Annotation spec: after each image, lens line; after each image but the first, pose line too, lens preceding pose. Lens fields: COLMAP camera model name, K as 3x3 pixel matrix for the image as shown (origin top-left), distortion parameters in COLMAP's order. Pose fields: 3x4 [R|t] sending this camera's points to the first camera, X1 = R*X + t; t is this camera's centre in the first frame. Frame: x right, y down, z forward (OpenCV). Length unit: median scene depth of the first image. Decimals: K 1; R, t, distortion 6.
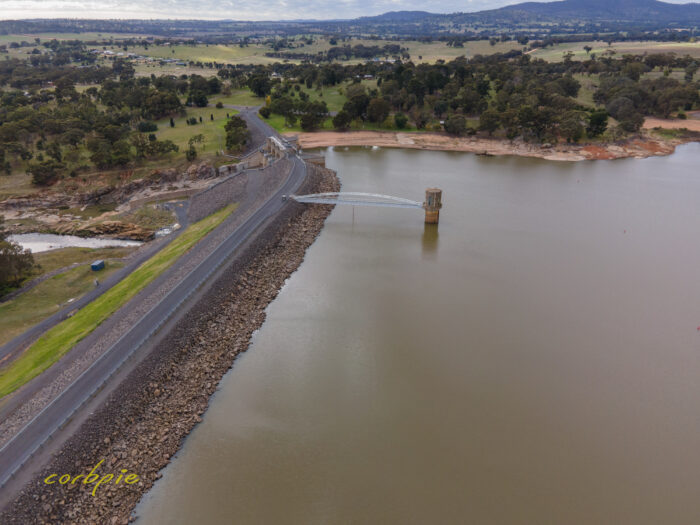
lens RADIAL K [[512.2, 0, 350.0], [0, 512.2, 262.5], [0, 0, 1]] dist [0.038273, 0.001376]
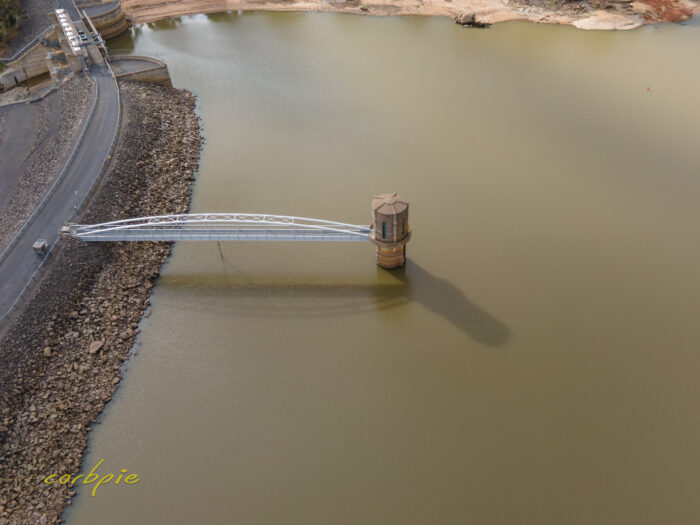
lens RADIAL K [[541.9, 0, 396.4], [0, 541.9, 262.3], [0, 0, 1]] dist [0.033434, -0.000934]
pose [[0.982017, -0.138049, 0.128783, 0.095142], [0.087825, 0.937878, 0.335665, -0.234036], [-0.167121, -0.318318, 0.933137, 0.514696]]
